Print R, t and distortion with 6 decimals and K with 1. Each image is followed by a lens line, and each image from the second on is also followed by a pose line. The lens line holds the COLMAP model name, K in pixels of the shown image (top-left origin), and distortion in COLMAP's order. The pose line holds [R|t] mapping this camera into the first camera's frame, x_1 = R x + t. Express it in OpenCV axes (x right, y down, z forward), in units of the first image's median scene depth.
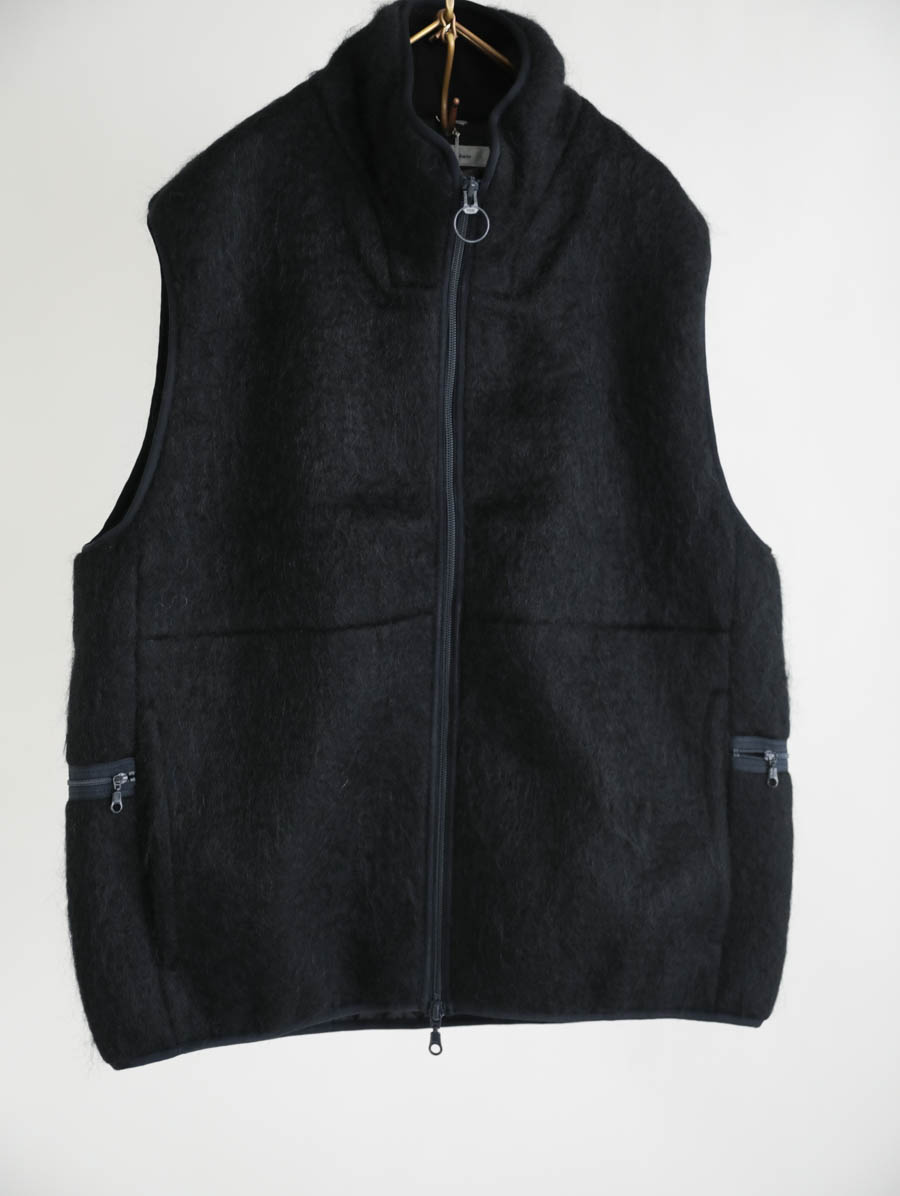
lens RADIAL K [[1695.0, 0, 455.6], [0, 1695.0, 598.8], [0, 0, 1]] dist [0.052622, 0.000000]
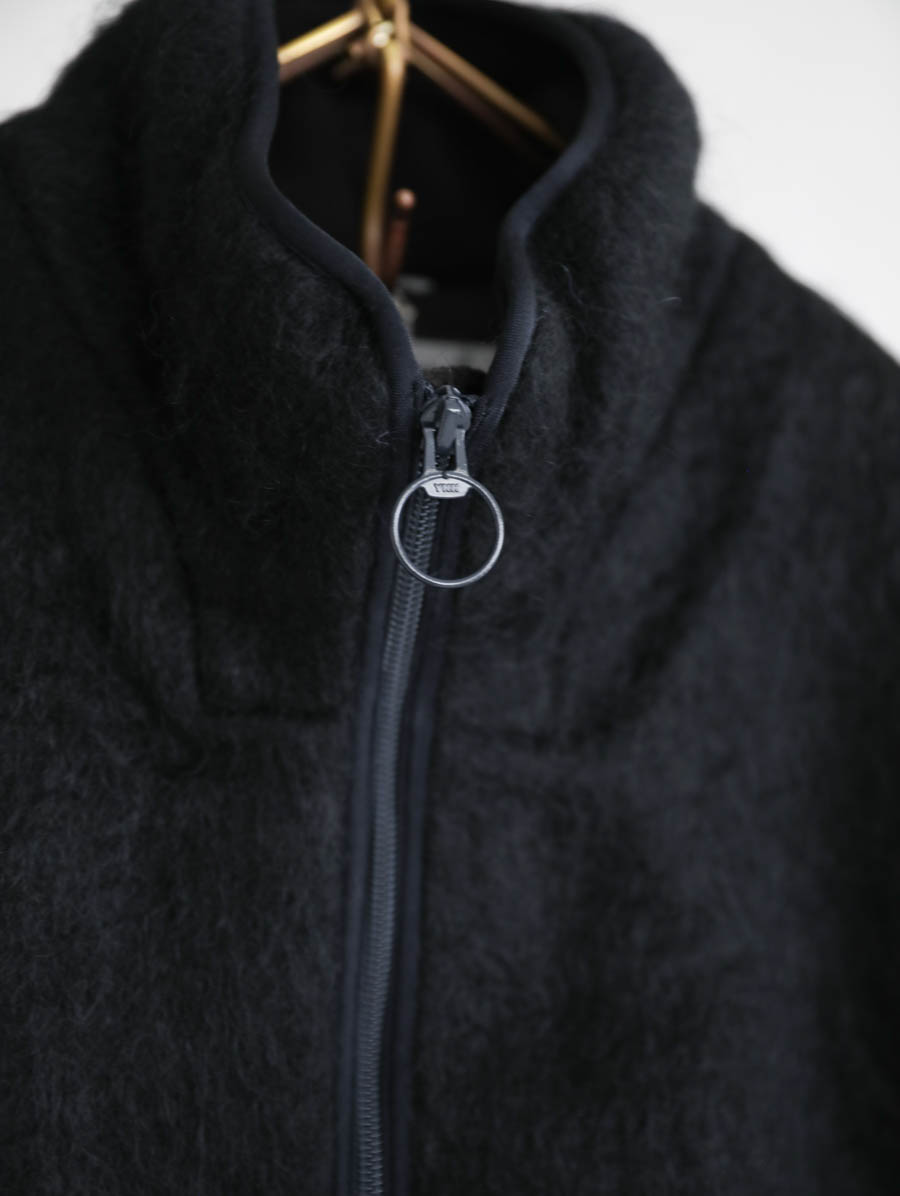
lens RADIAL K [[1695.0, 0, 448.4], [0, 1695.0, 597.3], [0, 0, 1]] dist [0.052622, 0.000000]
pose [[0.999516, 0.013766, 0.027900, 0.000807], [-0.007634, 0.977885, -0.209006, -0.134970], [-0.030160, 0.208691, 0.977516, 0.659119]]
